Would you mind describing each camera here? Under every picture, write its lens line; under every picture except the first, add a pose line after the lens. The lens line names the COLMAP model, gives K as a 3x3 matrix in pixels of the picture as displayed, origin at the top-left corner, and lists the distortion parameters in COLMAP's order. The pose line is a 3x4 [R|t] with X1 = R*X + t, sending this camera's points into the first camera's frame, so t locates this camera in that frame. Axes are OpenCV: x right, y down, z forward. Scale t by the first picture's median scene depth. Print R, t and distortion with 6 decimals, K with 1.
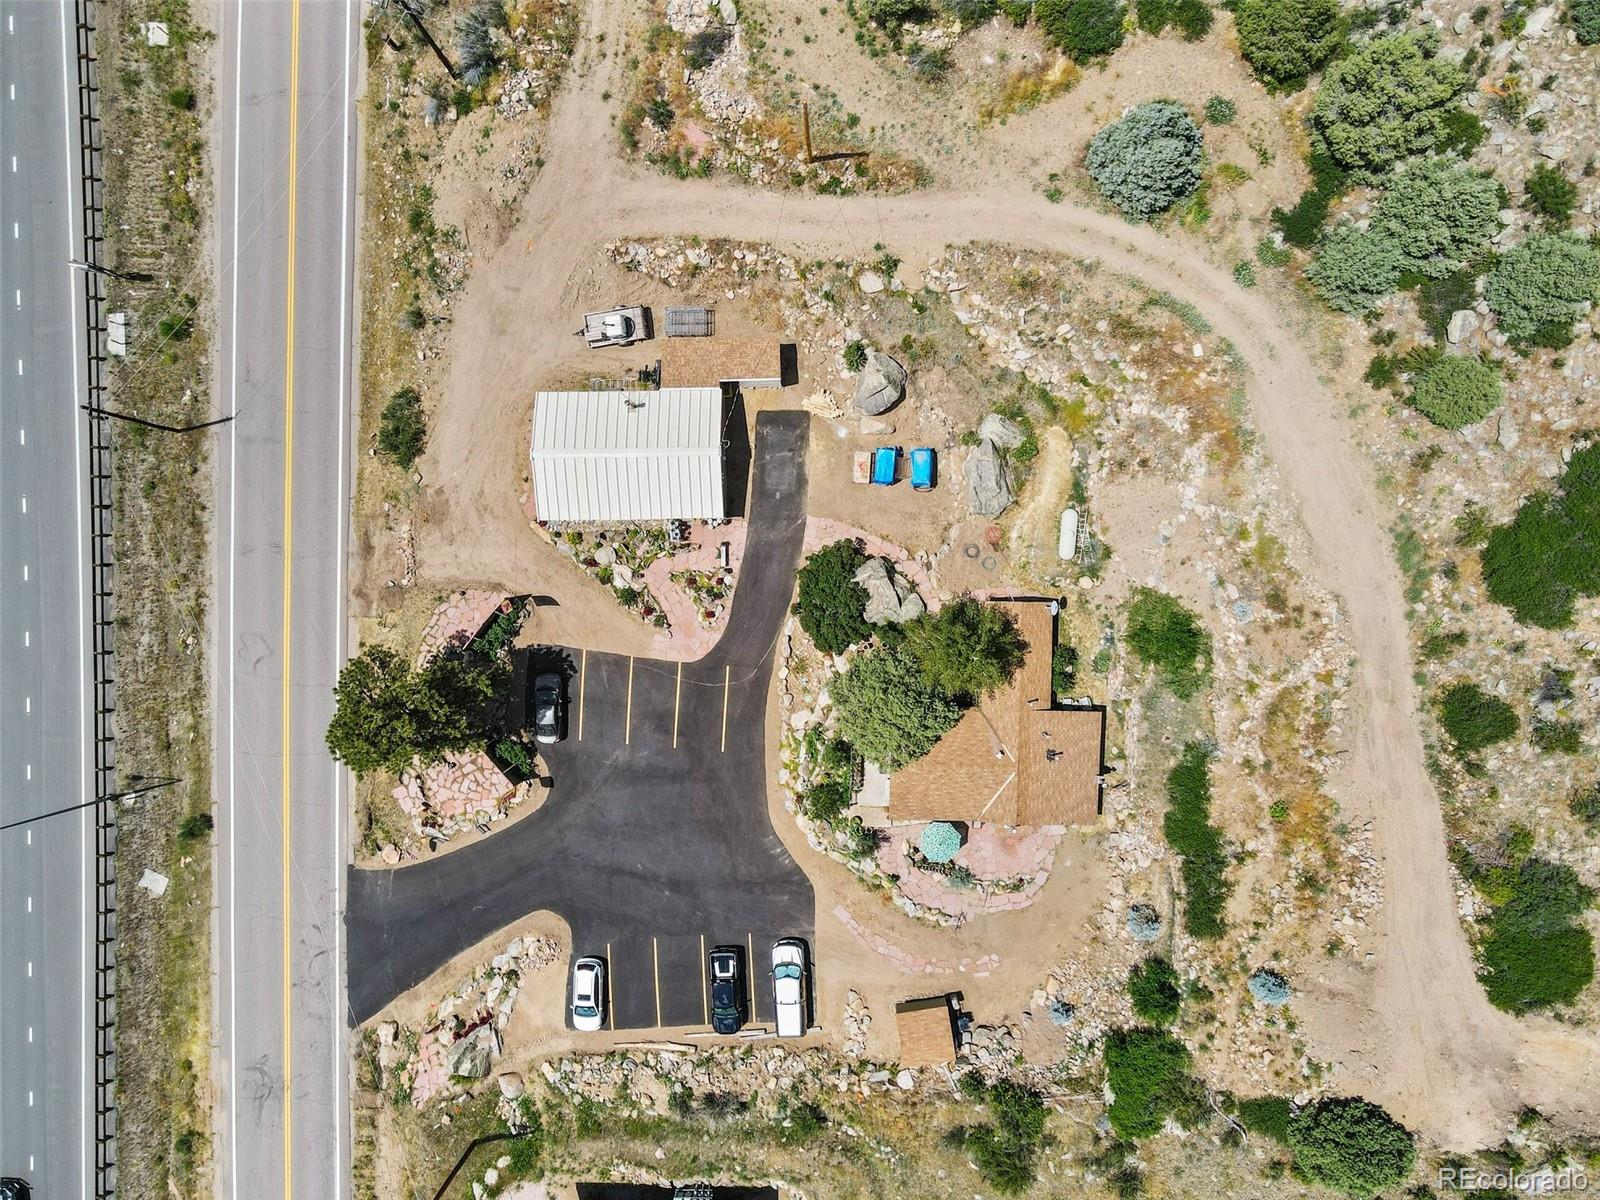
lens RADIAL K [[1176.7, 0, 793.7], [0, 1176.7, 596.9], [0, 0, 1]] dist [0.014423, 0.004710]
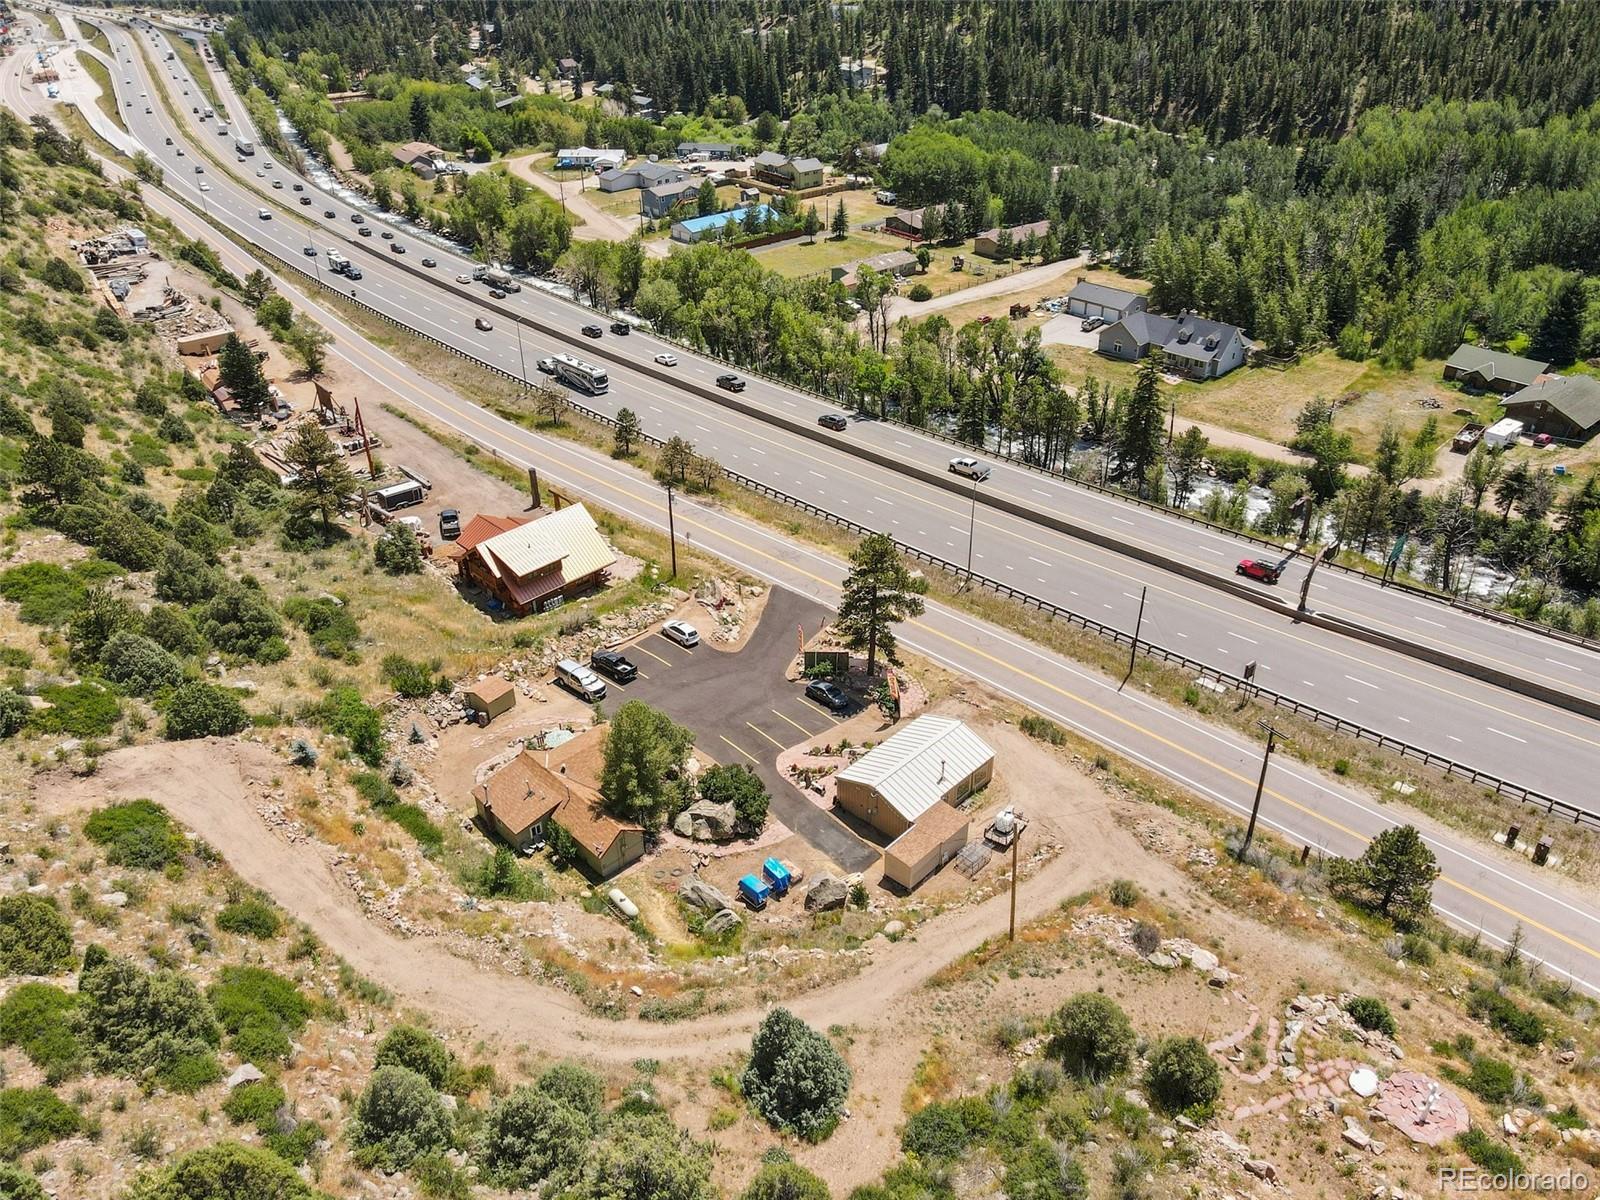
lens RADIAL K [[1176.7, 0, 797.0], [0, 1176.7, 600.3], [0, 0, 1]] dist [0.014423, 0.004710]
pose [[-0.705966, 0.396337, -0.586966, 0.665726], [-0.707980, -0.372216, 0.600183, -0.752551], [0.019396, 0.839269, 0.543370, 0.104574]]
